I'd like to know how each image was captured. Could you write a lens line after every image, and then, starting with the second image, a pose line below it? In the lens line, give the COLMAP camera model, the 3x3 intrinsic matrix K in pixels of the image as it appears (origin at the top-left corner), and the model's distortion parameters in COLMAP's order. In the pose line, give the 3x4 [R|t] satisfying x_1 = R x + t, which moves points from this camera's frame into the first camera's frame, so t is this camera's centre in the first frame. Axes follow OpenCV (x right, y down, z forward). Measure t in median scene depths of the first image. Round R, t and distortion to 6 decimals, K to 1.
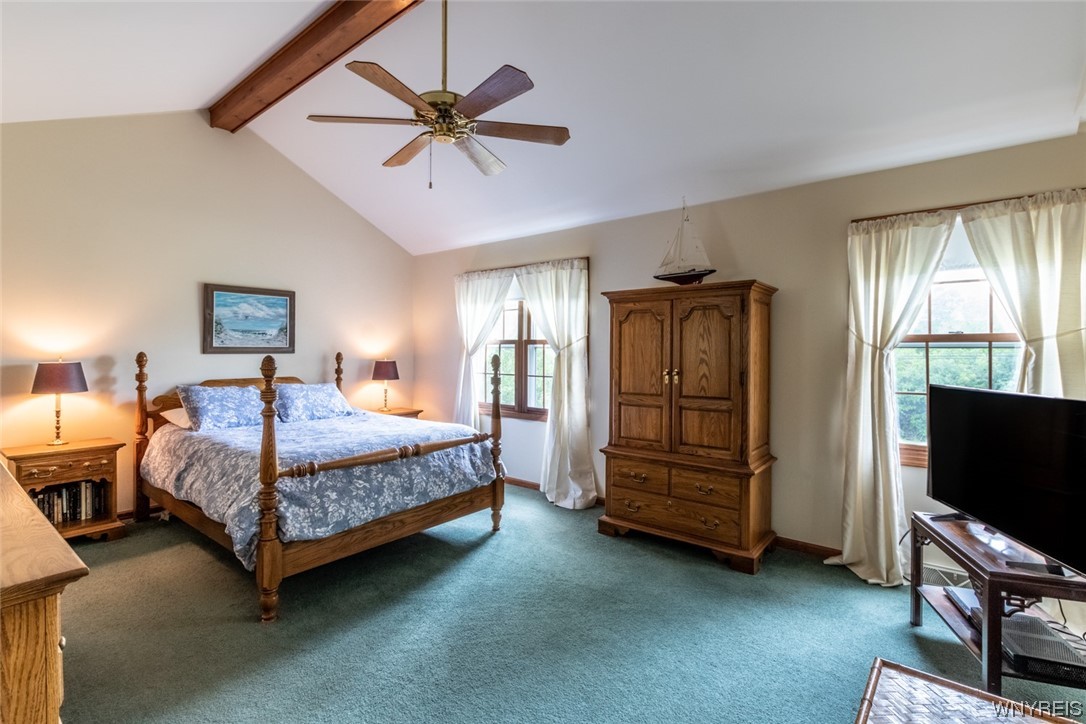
lens RADIAL K [[501.8, 0, 538.8], [0, 501.8, 354.8], [0, 0, 1]] dist [0.000614, -0.000171]
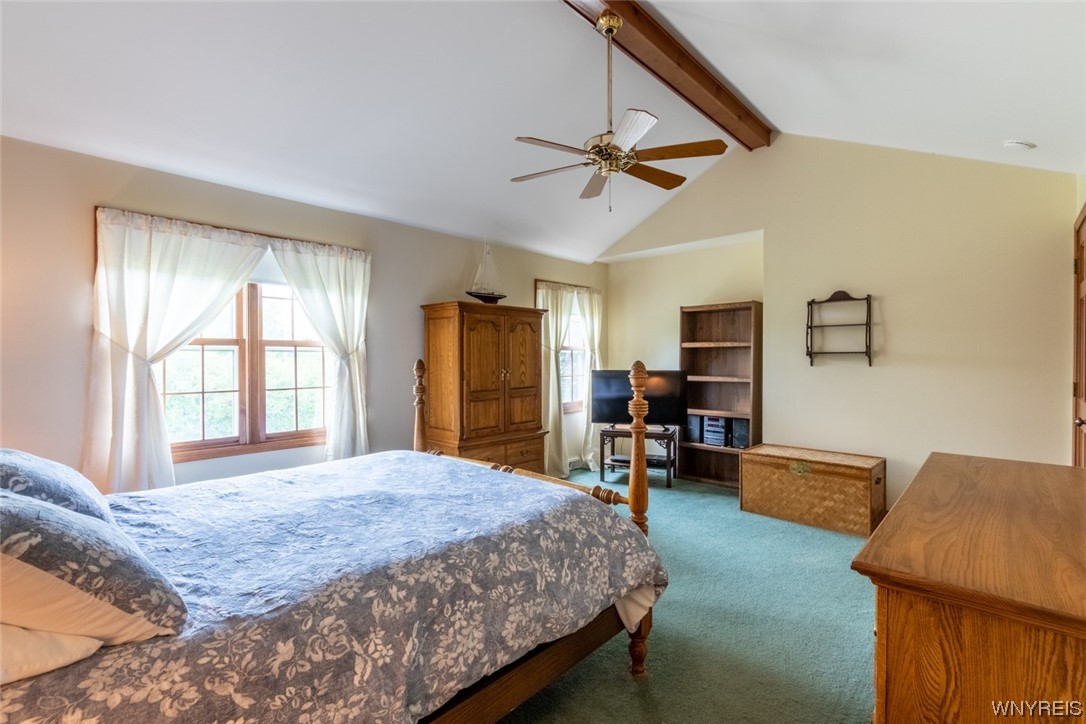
lens RADIAL K [[501.8, 0, 538.1], [0, 501.8, 361.7], [0, 0, 1]] dist [0.000614, -0.000171]
pose [[0.076580, -0.016886, 0.996920, -0.972673], [0.007833, 0.999836, 0.016334, -0.010011], [-0.997033, 0.006558, 0.076699, 0.767181]]
